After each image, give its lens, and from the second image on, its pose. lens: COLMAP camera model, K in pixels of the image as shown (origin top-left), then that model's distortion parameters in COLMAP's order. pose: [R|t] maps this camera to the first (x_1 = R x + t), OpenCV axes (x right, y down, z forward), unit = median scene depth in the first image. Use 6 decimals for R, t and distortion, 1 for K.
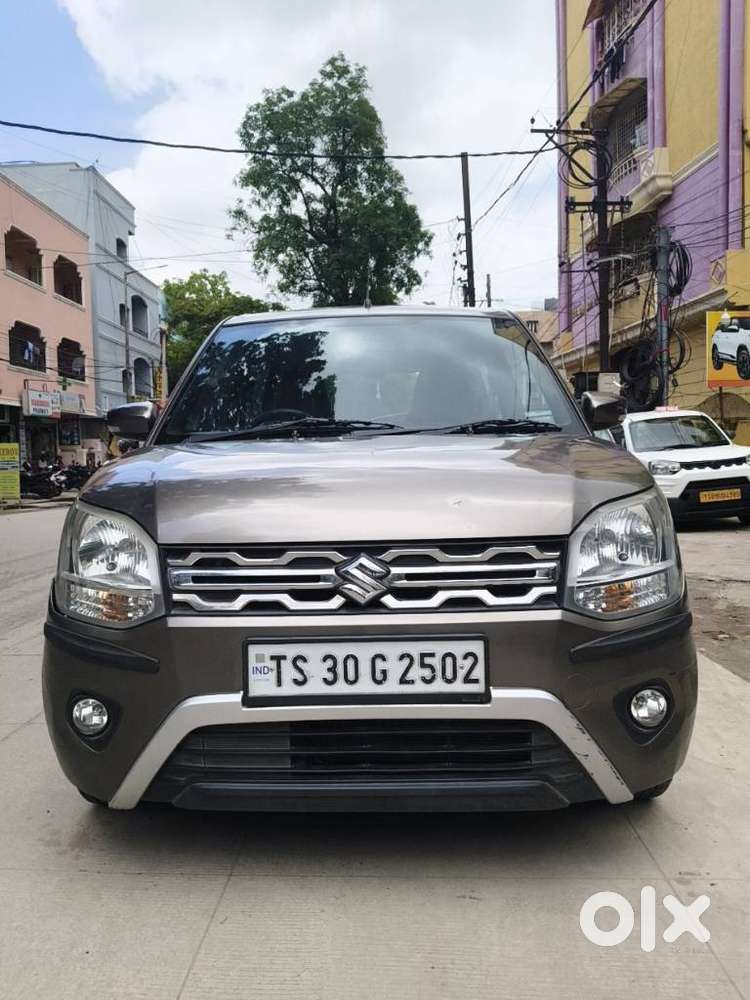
lens RADIAL K [[753.0, 0, 370.6], [0, 753.0, 505.1], [0, 0, 1]] dist [0.059737, -0.123041]
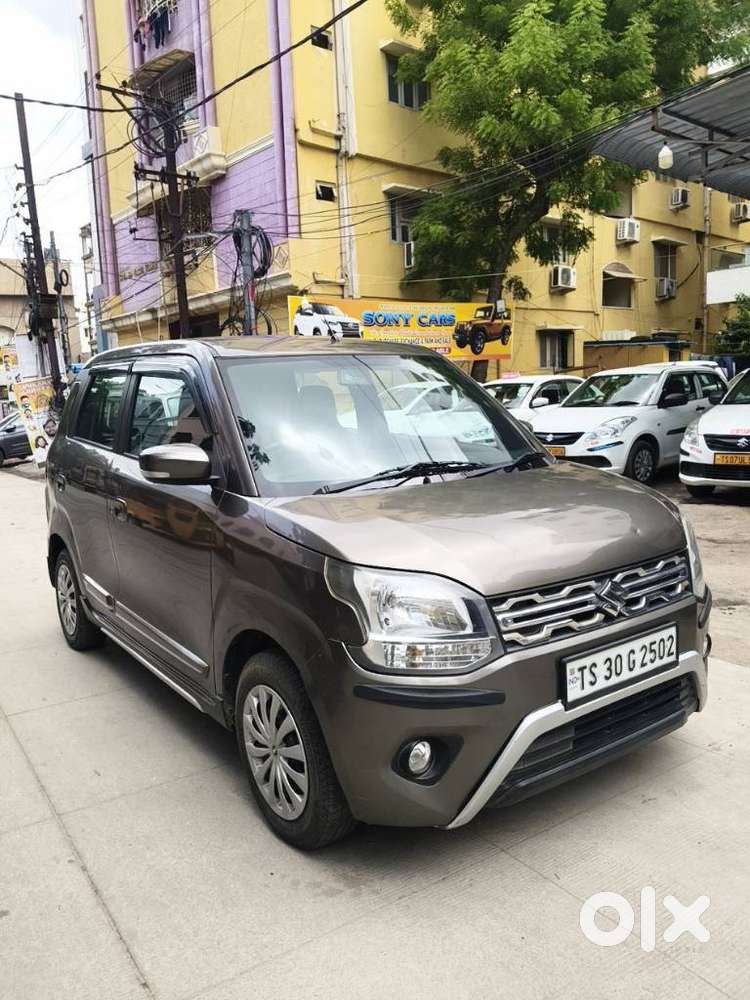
lens RADIAL K [[753.0, 0, 370.6], [0, 753.0, 505.1], [0, 0, 1]] dist [0.059737, -0.123041]
pose [[0.802495, -0.095522, 0.588963, -0.113668], [0.061989, 0.995108, 0.076930, -0.019854], [-0.593430, -0.025227, 0.804490, 0.016524]]
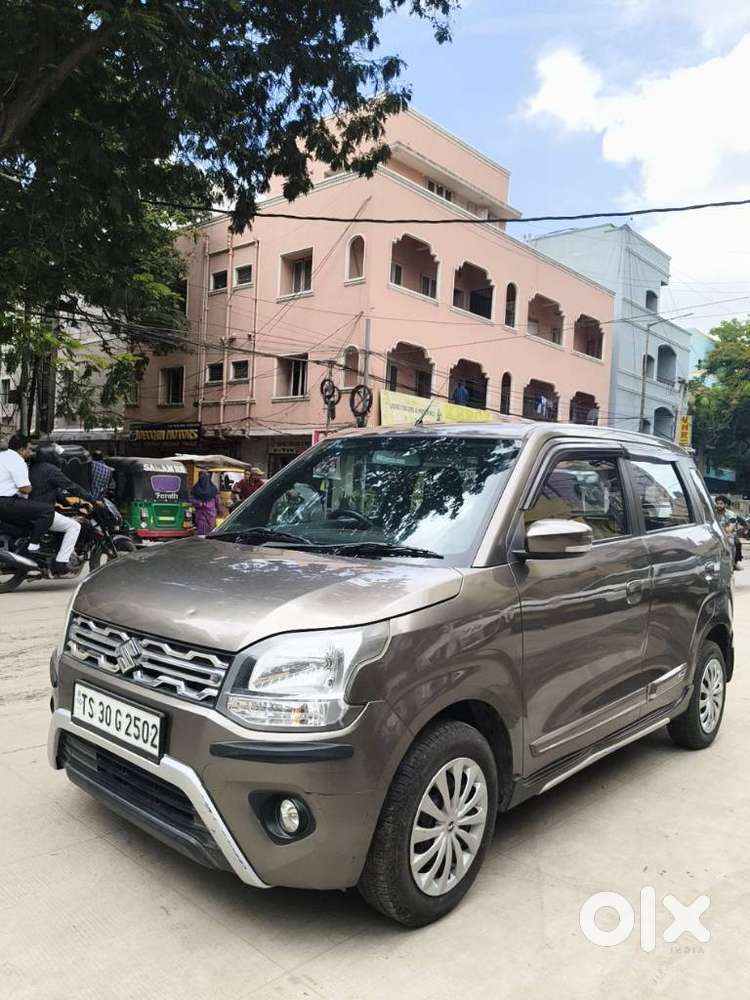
lens RADIAL K [[762.1, 0, 370.1], [0, 762.1, 523.5], [0, 0, 1]] dist [-0.001831, -0.002925]
pose [[0.760657, 0.086780, -0.643327, 0.123443], [-0.108055, 0.994125, 0.006339, -0.020737], [0.640097, 0.064693, 0.765565, 0.017227]]
